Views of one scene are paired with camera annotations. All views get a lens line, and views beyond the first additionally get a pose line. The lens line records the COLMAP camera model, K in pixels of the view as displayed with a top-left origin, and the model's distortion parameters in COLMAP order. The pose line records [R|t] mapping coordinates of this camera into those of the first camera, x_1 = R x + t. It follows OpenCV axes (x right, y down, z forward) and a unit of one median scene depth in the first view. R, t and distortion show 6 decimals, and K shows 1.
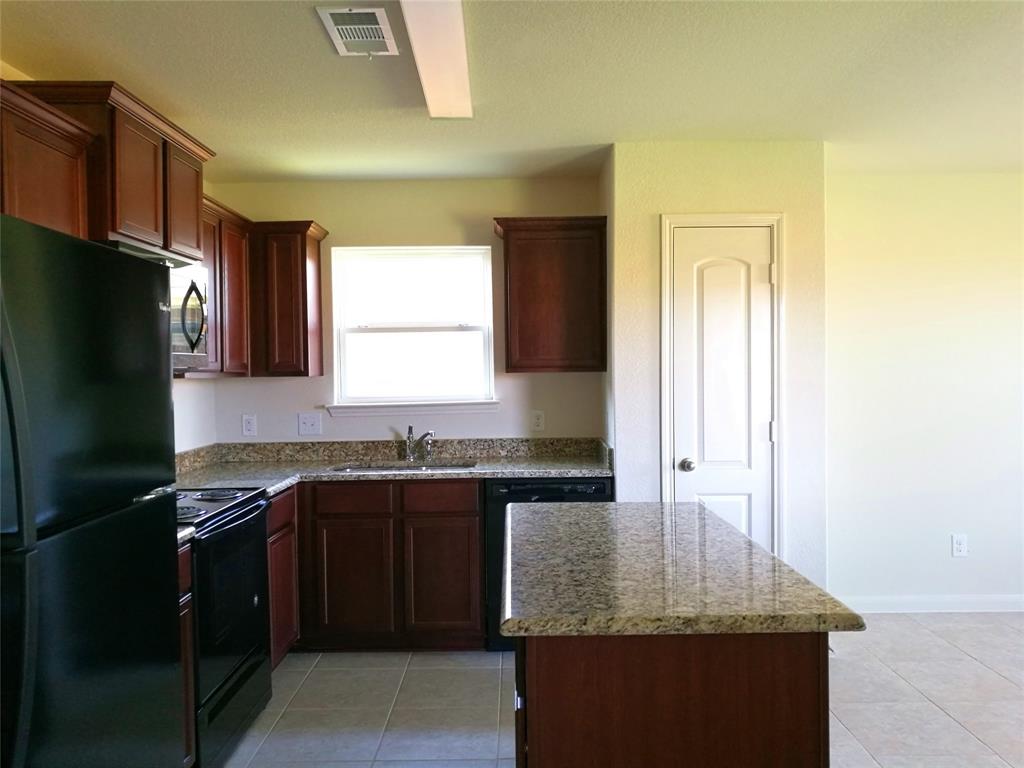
lens RADIAL K [[793.8, 0, 512.0], [0, 793.8, 384.0], [0, 0, 1]] dist [0.004806, -0.065705]
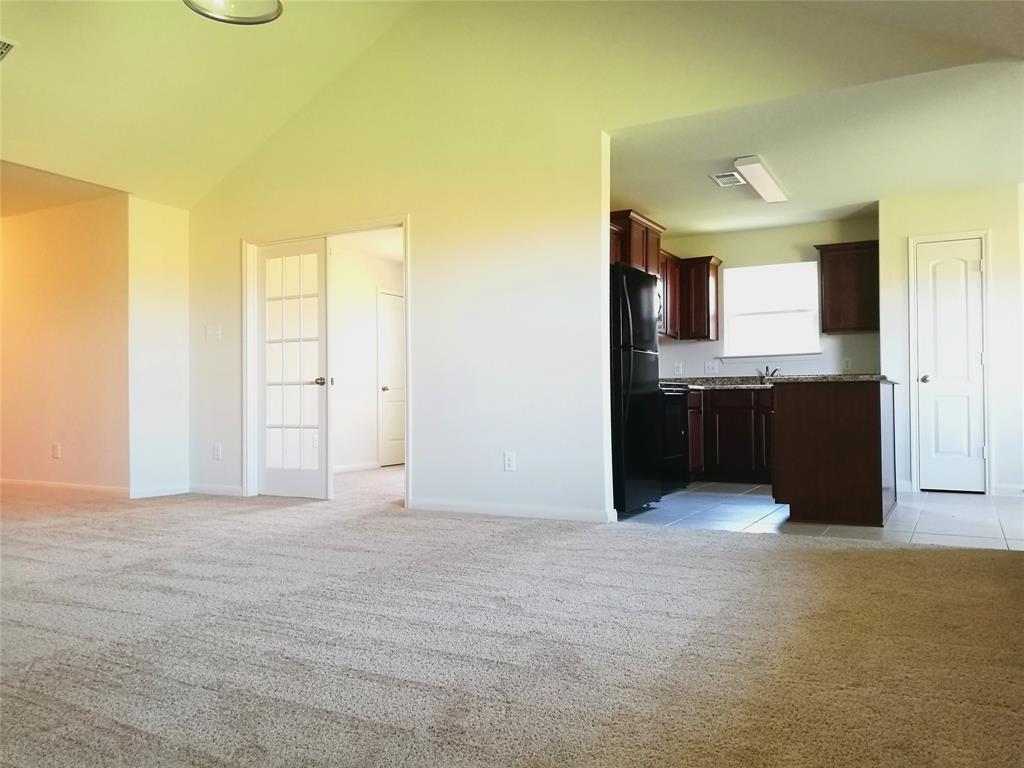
lens RADIAL K [[793.8, 0, 512.0], [0, 793.8, 384.0], [0, 0, 1]] dist [0.004806, -0.065705]
pose [[0.873382, -0.003101, -0.487026, 0.259681], [-0.014636, 0.999361, -0.032611, 0.173674], [0.486816, 0.035610, 0.872779, -0.898928]]
